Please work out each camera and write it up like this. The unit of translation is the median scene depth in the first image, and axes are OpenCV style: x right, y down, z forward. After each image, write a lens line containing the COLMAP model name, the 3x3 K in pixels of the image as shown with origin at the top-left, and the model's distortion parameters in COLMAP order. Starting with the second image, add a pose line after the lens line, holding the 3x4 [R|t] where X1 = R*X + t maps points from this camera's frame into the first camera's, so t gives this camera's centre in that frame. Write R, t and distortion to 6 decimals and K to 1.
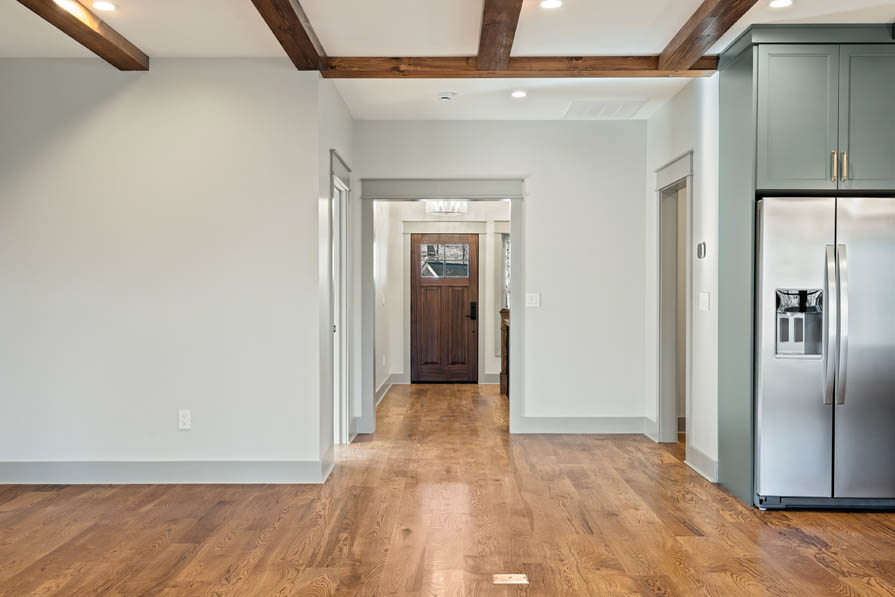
lens RADIAL K [[855.5, 0, 448.0], [0, 855.5, 299.6], [0, 0, 1]] dist [0.016938, 0.000000]
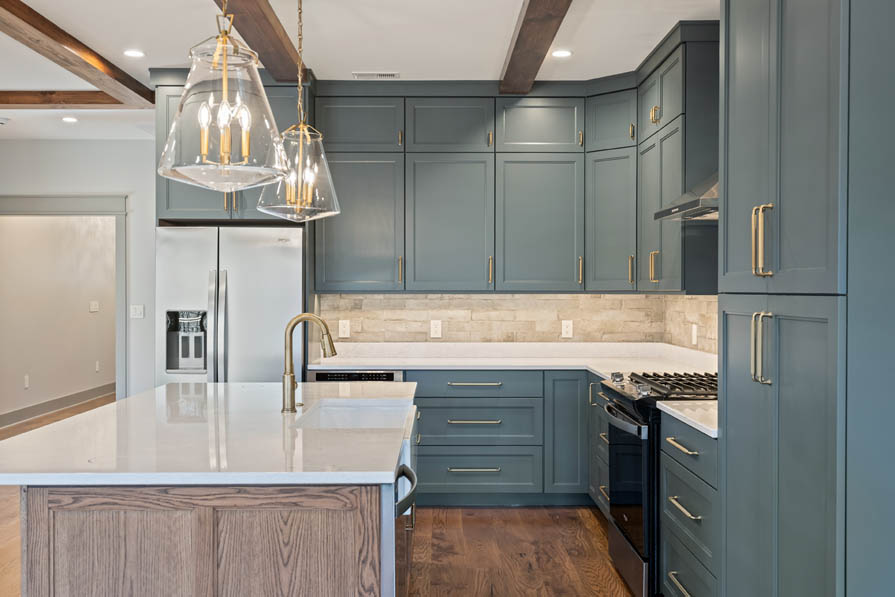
lens RADIAL K [[881.1, 0, 447.2], [0, 881.1, 296.7], [0, 0, 1]] dist [-0.006119, 0.000000]
pose [[0.999928, 0.001812, 0.011900, 0.635894], [-0.001829, 0.999997, 0.001366, -0.027292], [-0.011897, -0.001388, 0.999928, -0.111692]]
